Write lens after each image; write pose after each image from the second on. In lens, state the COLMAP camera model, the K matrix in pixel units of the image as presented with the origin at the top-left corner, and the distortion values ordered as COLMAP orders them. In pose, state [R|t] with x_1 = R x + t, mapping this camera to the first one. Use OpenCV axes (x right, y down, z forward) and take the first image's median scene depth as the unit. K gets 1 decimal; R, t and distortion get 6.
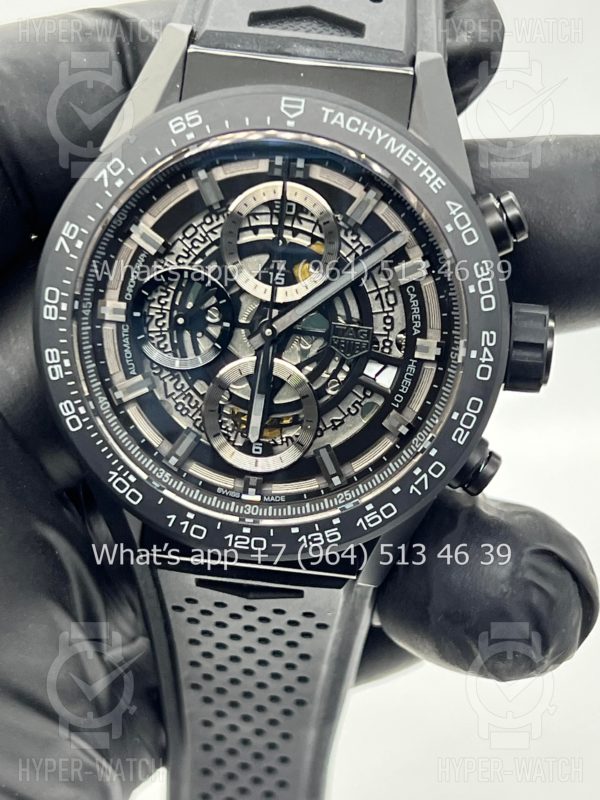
lens RADIAL K [[1886.6, 0, 302.9], [0, 1886.6, 439.0], [0, 0, 1]] dist [0.177870, 0.000000]
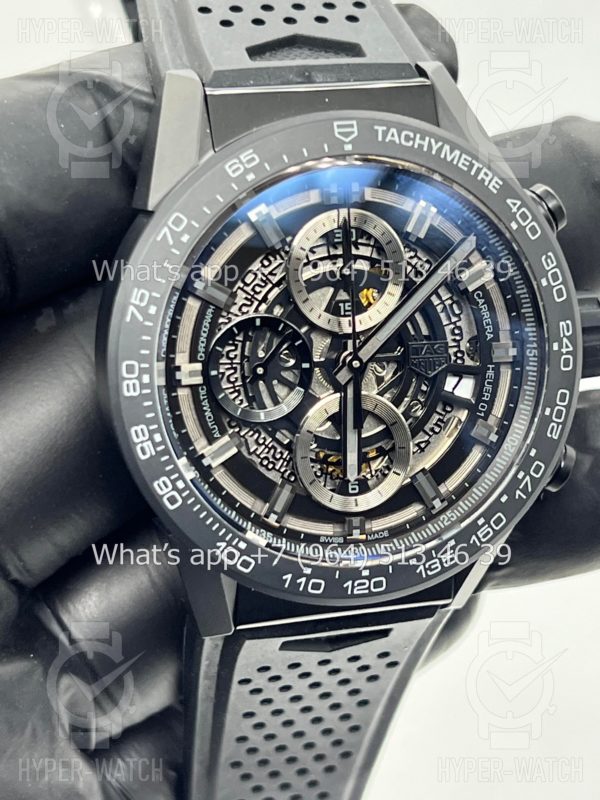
lens RADIAL K [[1886.6, 0, 304.0], [0, 1886.6, 404.1], [0, 0, 1]] dist [0.177870, 0.000000]
pose [[0.934298, -0.193092, 0.299670, -0.330545], [0.209479, 0.977537, -0.023227, -0.019563], [-0.288454, 0.084476, 0.953760, 0.091058]]
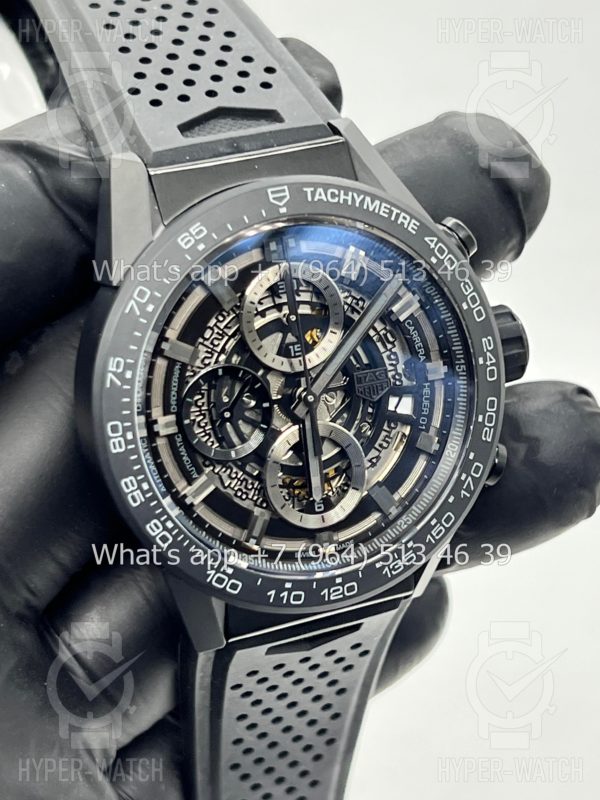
lens RADIAL K [[1886.6, 0, 301.9], [0, 1886.6, 393.8], [0, 0, 1]] dist [0.177870, 0.000000]
pose [[0.883388, -0.305233, 0.355611, -0.401909], [0.320995, 0.946955, 0.015407, -0.076406], [-0.341450, 0.100539, 0.934507, -0.011892]]
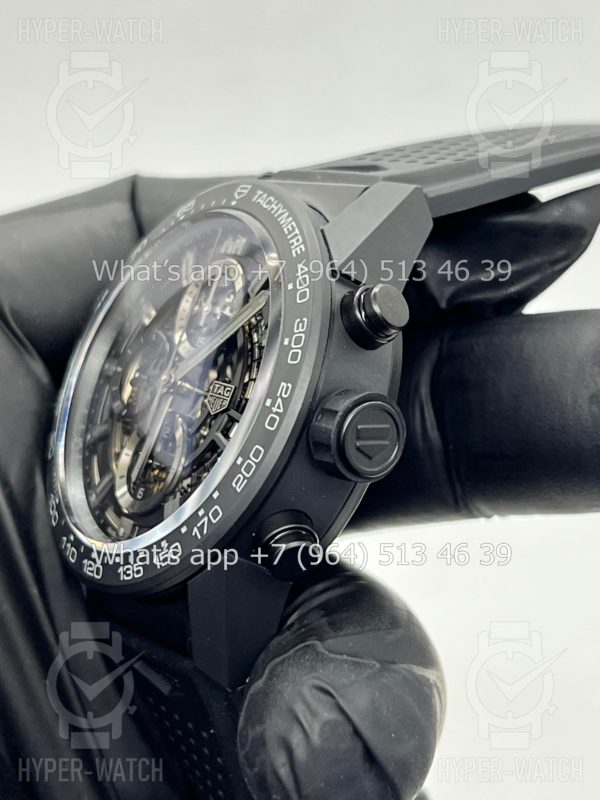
lens RADIAL K [[1886.6, 0, 299.2], [0, 1886.6, 396.6], [0, 0, 1]] dist [0.177870, 0.000000]
pose [[0.627913, 0.049646, -0.776699, 0.858159], [-0.428687, 0.854992, -0.291917, 0.231971], [0.649579, 0.516259, 0.558143, 0.444498]]
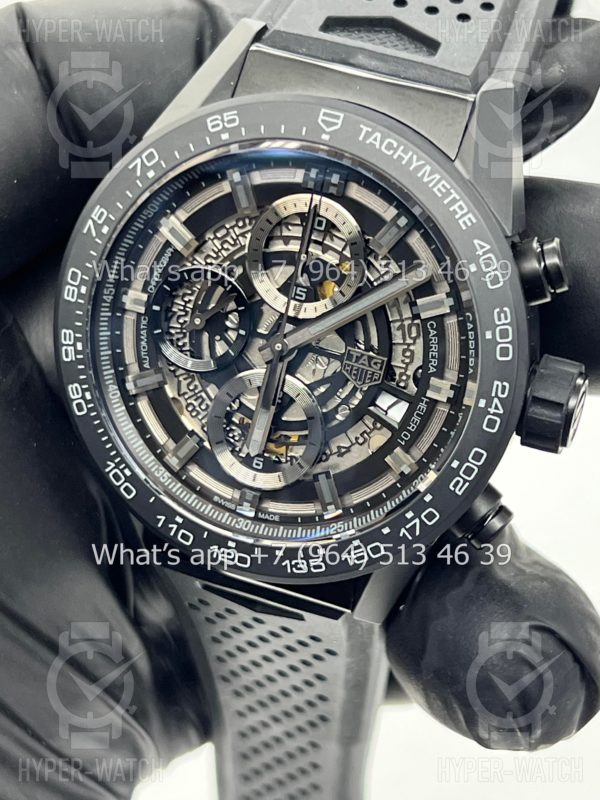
lens RADIAL K [[1886.6, 0, 303.4], [0, 1886.6, 411.1], [0, 0, 1]] dist [0.177870, 0.000000]
pose [[0.967482, 0.159650, -0.196190, 0.186435], [-0.158632, 0.987115, 0.020992, -0.045750], [0.197014, 0.010813, 0.980341, 0.054822]]
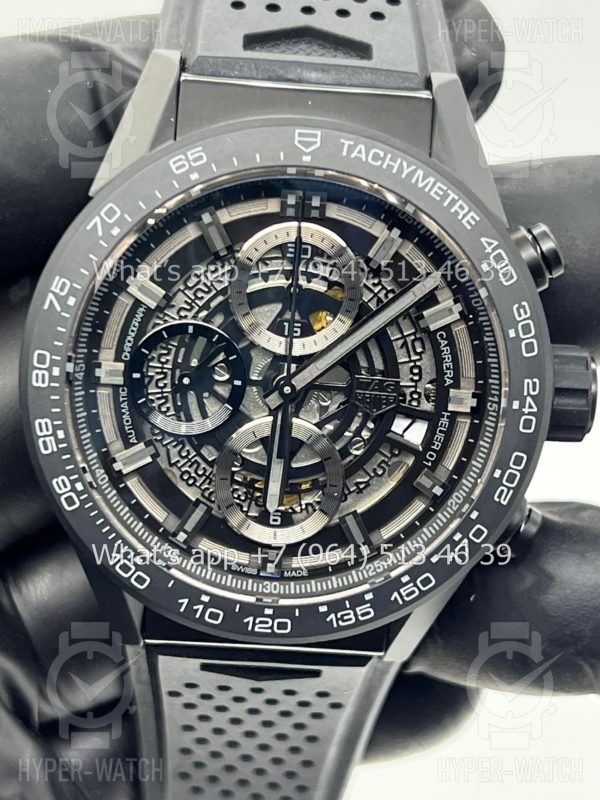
lens RADIAL K [[1886.6, 0, 295.0], [0, 1886.6, 401.9], [0, 0, 1]] dist [0.177870, 0.000000]
pose [[0.995252, -0.044064, 0.086789, -0.091233], [0.045539, 0.998849, -0.015094, -0.036769], [-0.086023, 0.018975, 0.996112, 0.107618]]
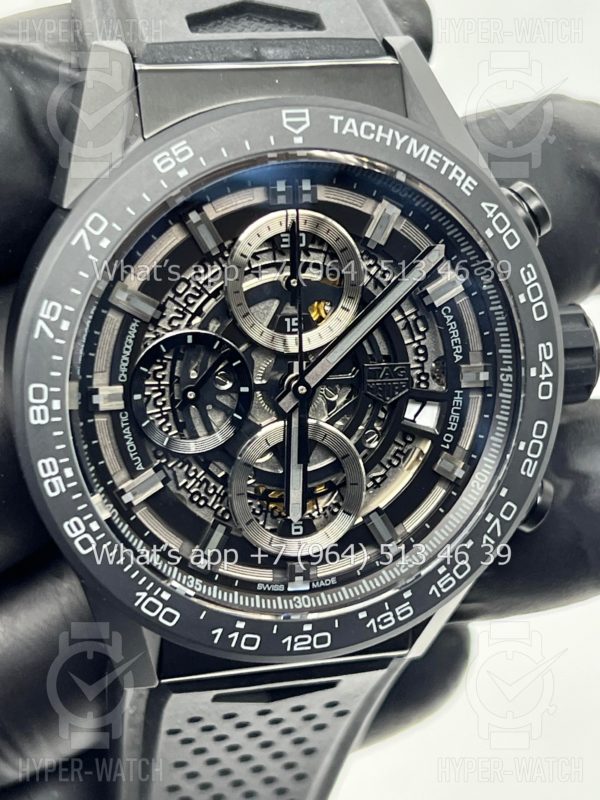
lens RADIAL K [[1886.6, 0, 296.9], [0, 1886.6, 403.8], [0, 0, 1]] dist [0.177870, 0.000000]
pose [[0.939954, -0.182506, 0.288406, -0.258573], [0.184726, 0.982592, 0.019749, -0.066514], [-0.286990, 0.034713, 0.957304, 0.199592]]
